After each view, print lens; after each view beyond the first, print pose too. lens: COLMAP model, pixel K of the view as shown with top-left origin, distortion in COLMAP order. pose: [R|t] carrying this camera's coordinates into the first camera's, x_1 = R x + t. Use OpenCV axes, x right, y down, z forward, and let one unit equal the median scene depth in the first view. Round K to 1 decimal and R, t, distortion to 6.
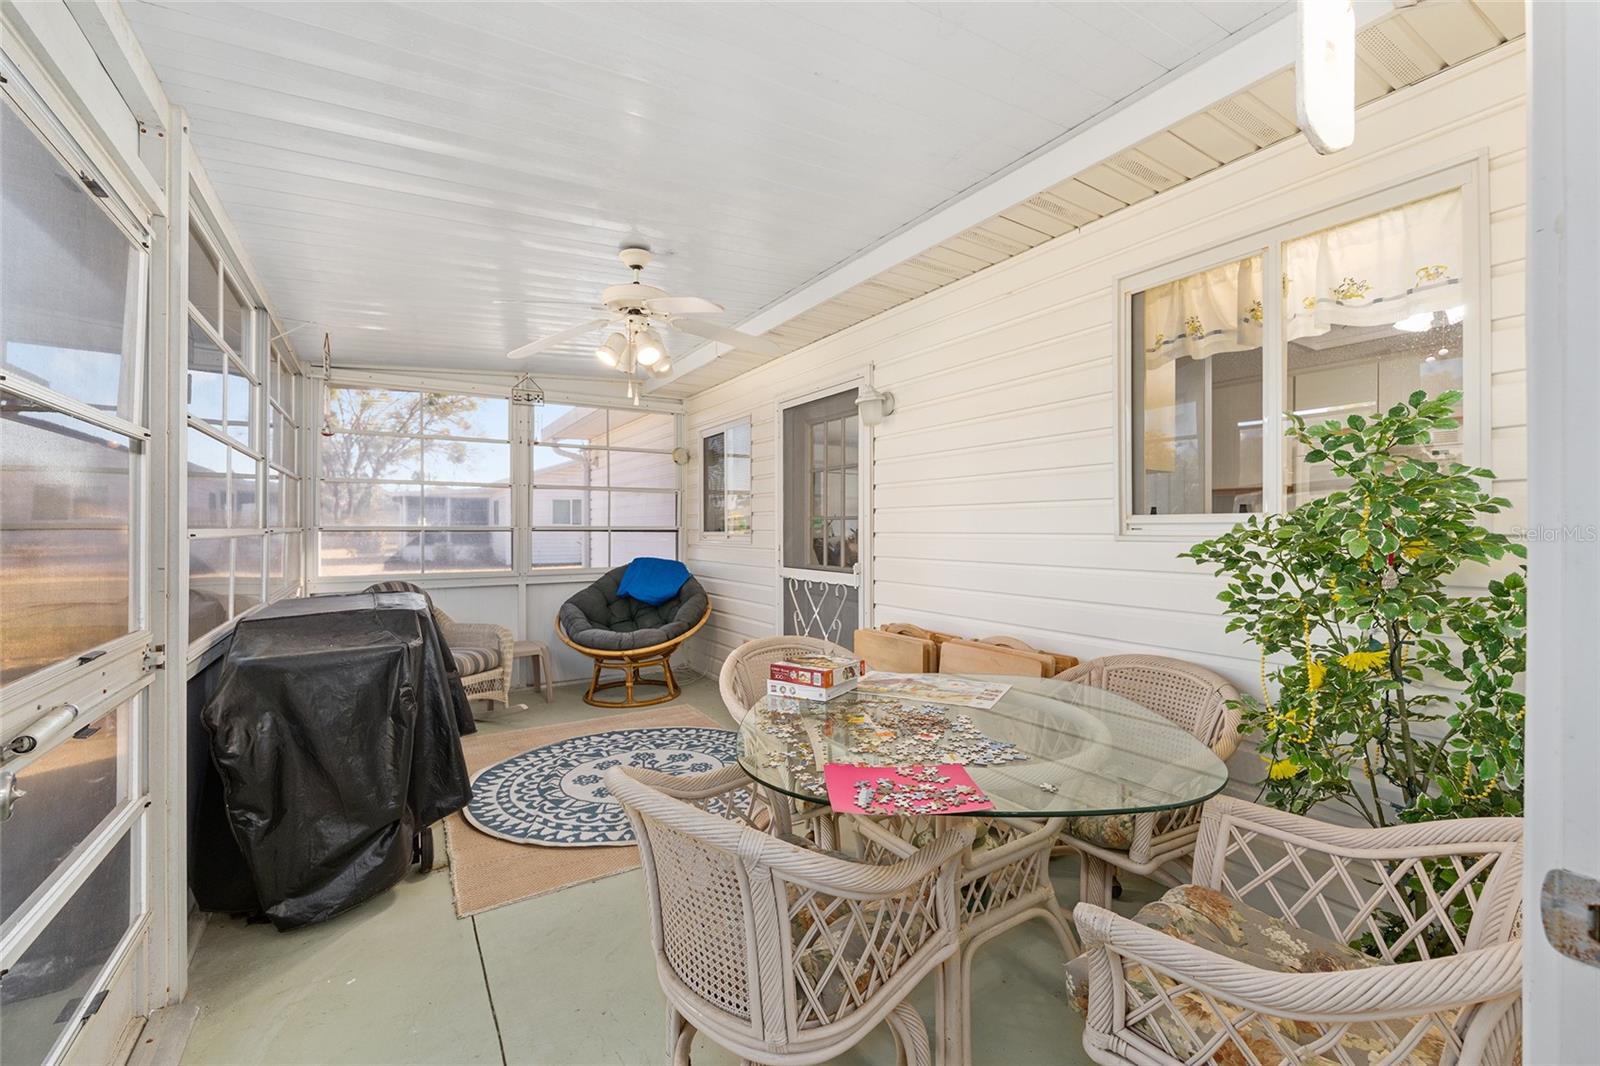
lens RADIAL K [[673.0, 0, 812.0], [0, 673.0, 524.6], [0, 0, 1]] dist [0.016670, 0.000022]
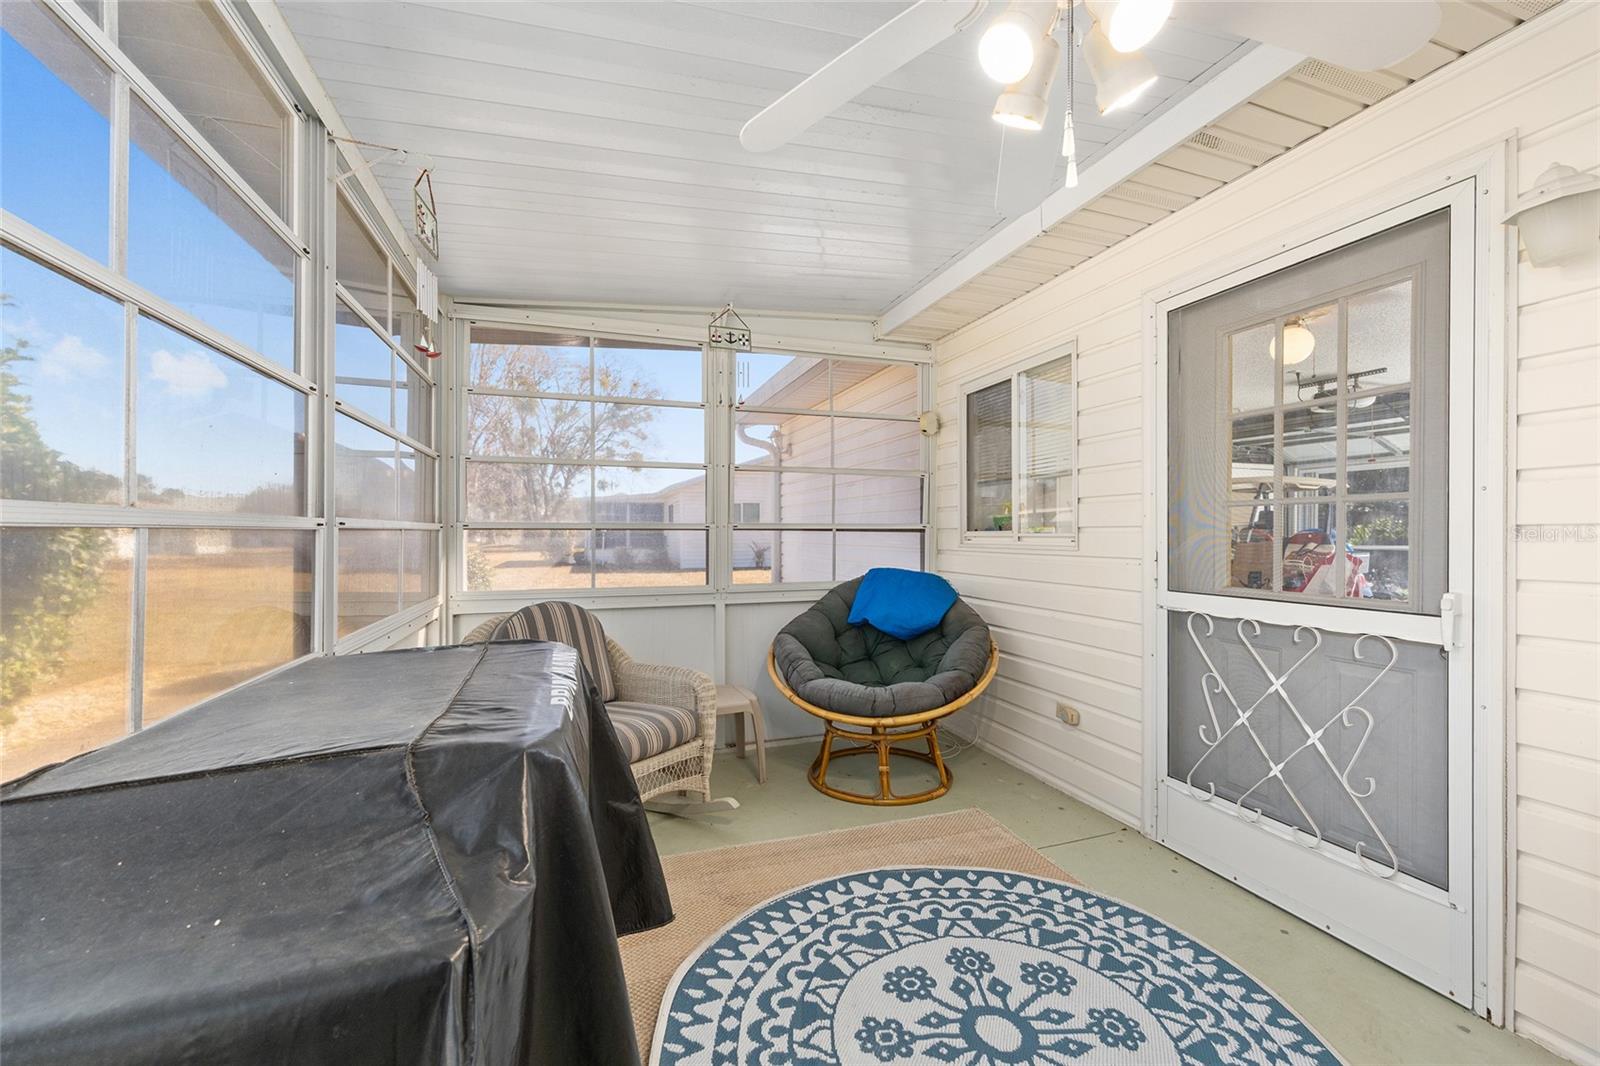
lens RADIAL K [[673.0, 0, 832.7], [0, 673.0, 524.1], [0, 0, 1]] dist [0.016670, 0.000022]
pose [[0.980349, -0.003146, -0.197247, -0.219458], [0.001623, 0.999968, -0.007880, 0.011756], [0.197266, 0.007405, 0.980322, 0.414232]]
